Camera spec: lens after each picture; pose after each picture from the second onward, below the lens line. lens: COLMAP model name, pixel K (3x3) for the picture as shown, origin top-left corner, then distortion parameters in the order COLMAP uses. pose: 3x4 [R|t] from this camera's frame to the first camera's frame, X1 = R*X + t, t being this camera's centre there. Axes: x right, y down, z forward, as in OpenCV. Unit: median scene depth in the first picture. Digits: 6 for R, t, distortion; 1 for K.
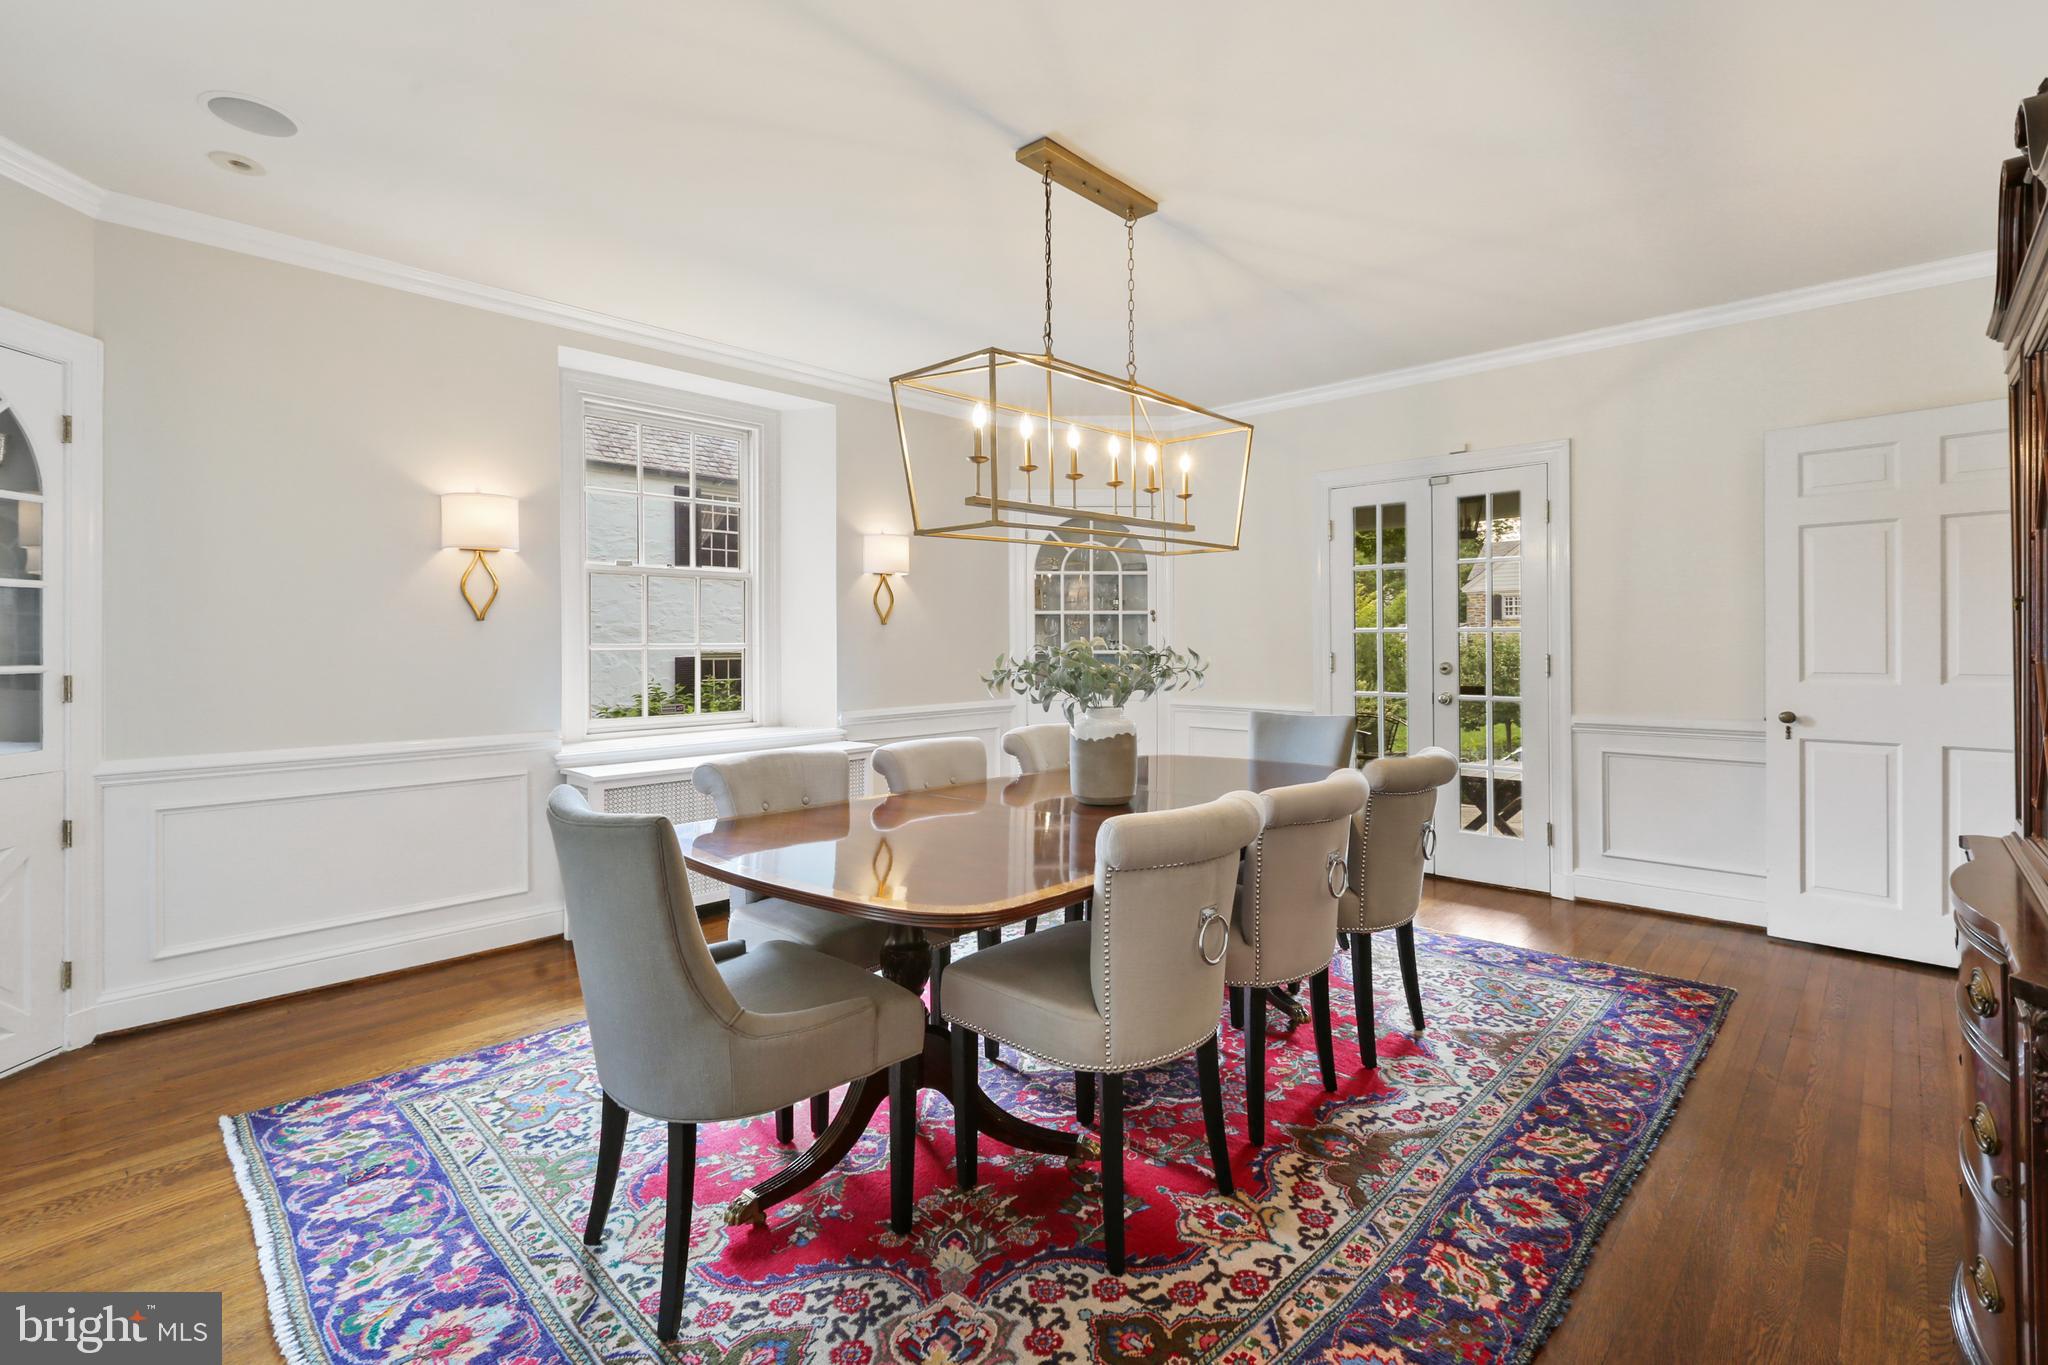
lens RADIAL K [[933.3, 0, 1023.5], [0, 933.3, 638.5], [0, 0, 1]] dist [-0.000658, -0.000067]
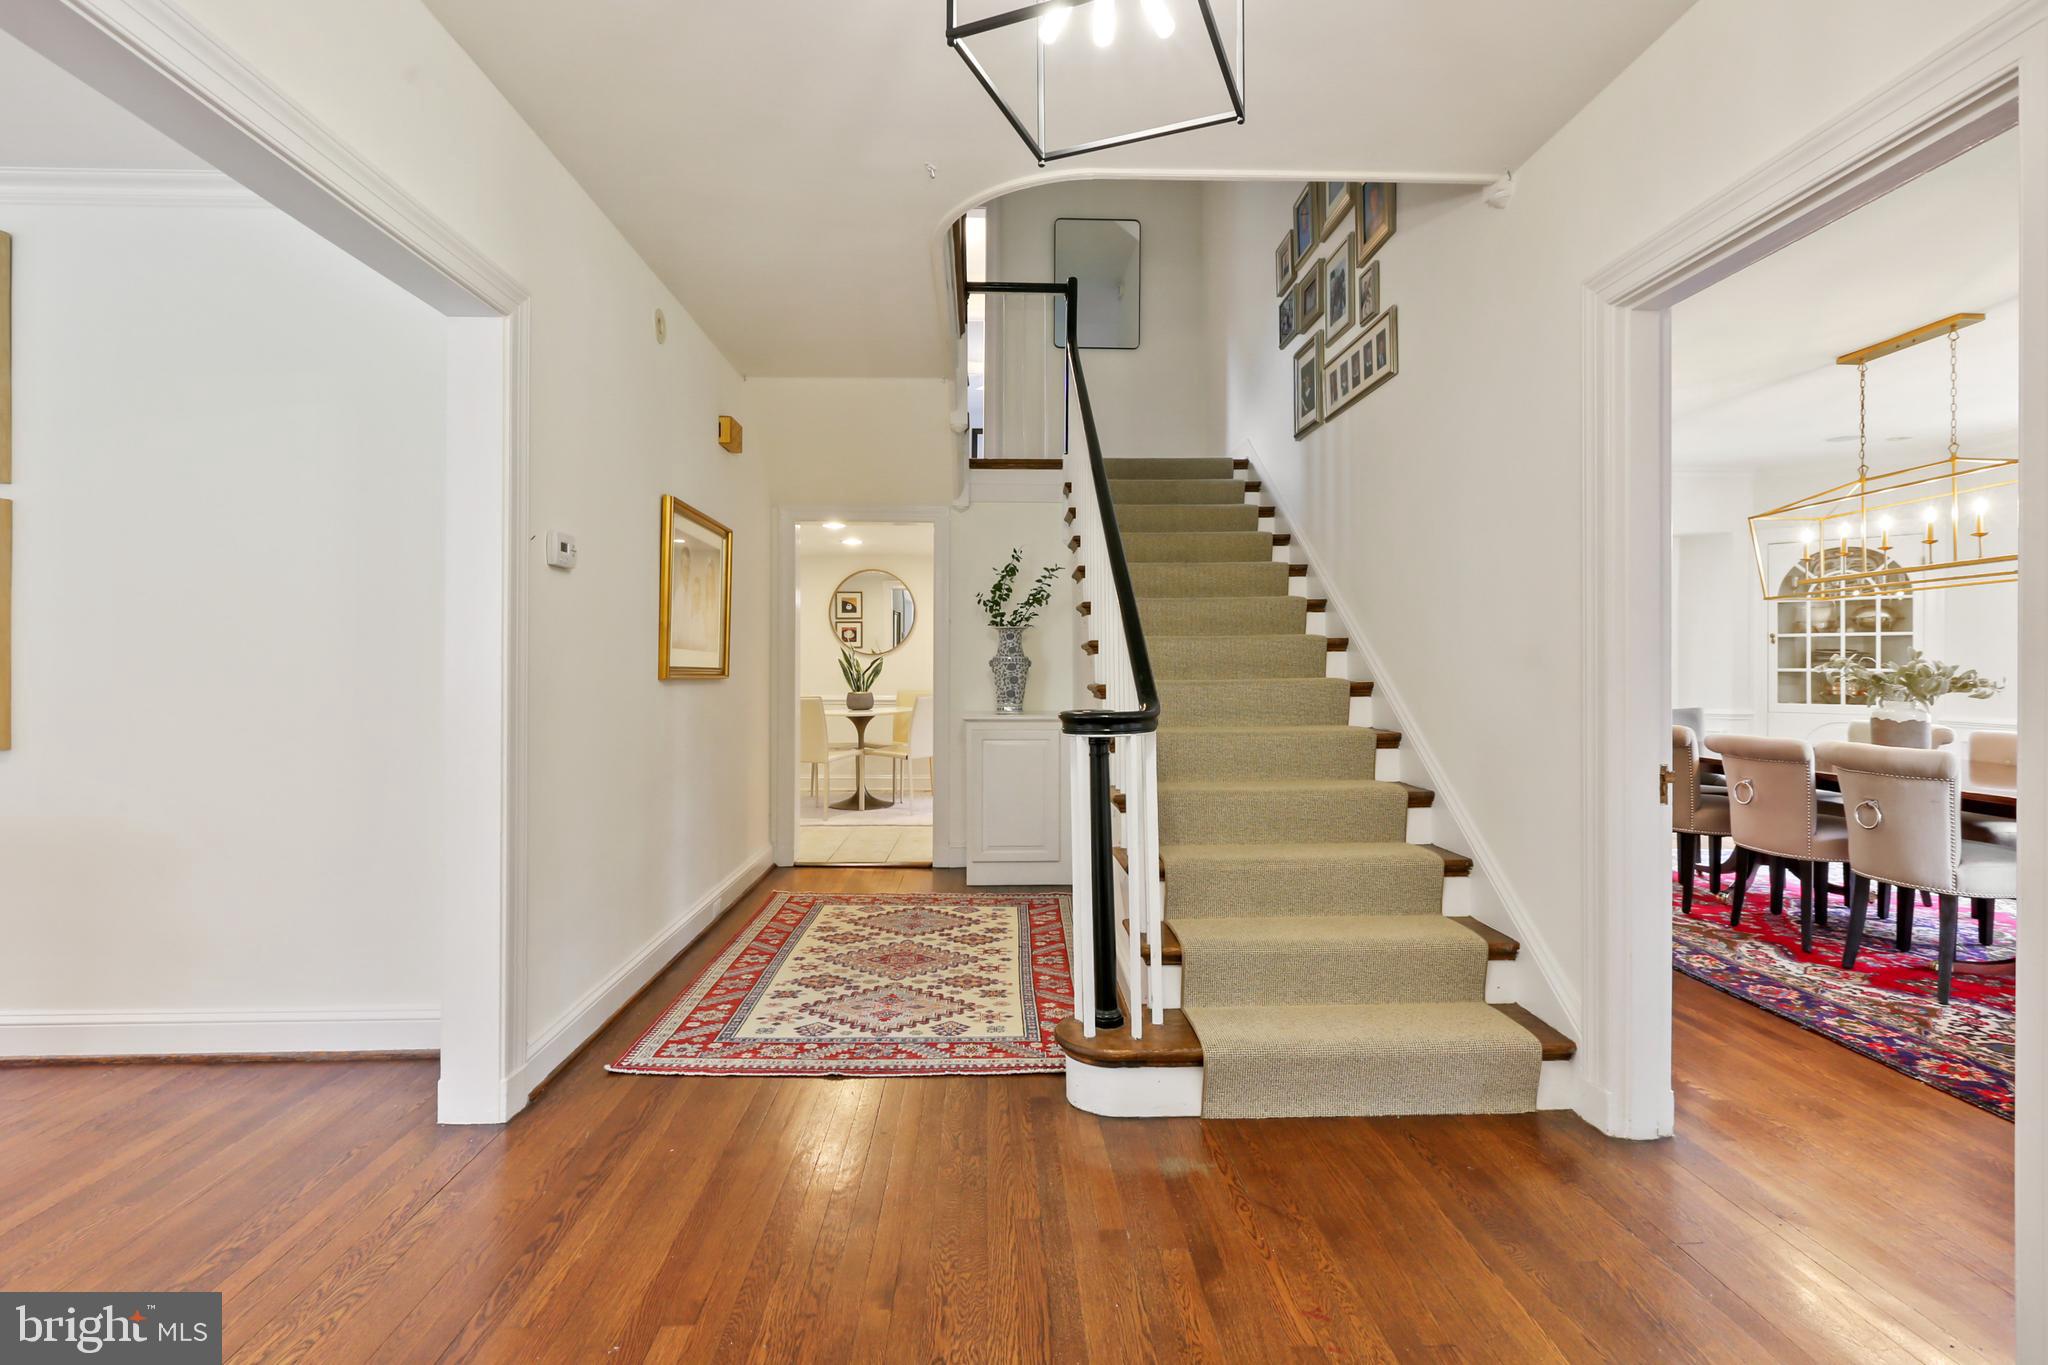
lens RADIAL K [[932.2, 0, 1018.3], [0, 932.2, 663.2], [0, 0, 1]] dist [-0.002510, -0.000339]
pose [[-0.706600, 0.000283, -0.707613, 1.959664], [0.001741, 0.999998, -0.001339, 0.013405], [0.707611, -0.002178, -0.706599, 0.991159]]
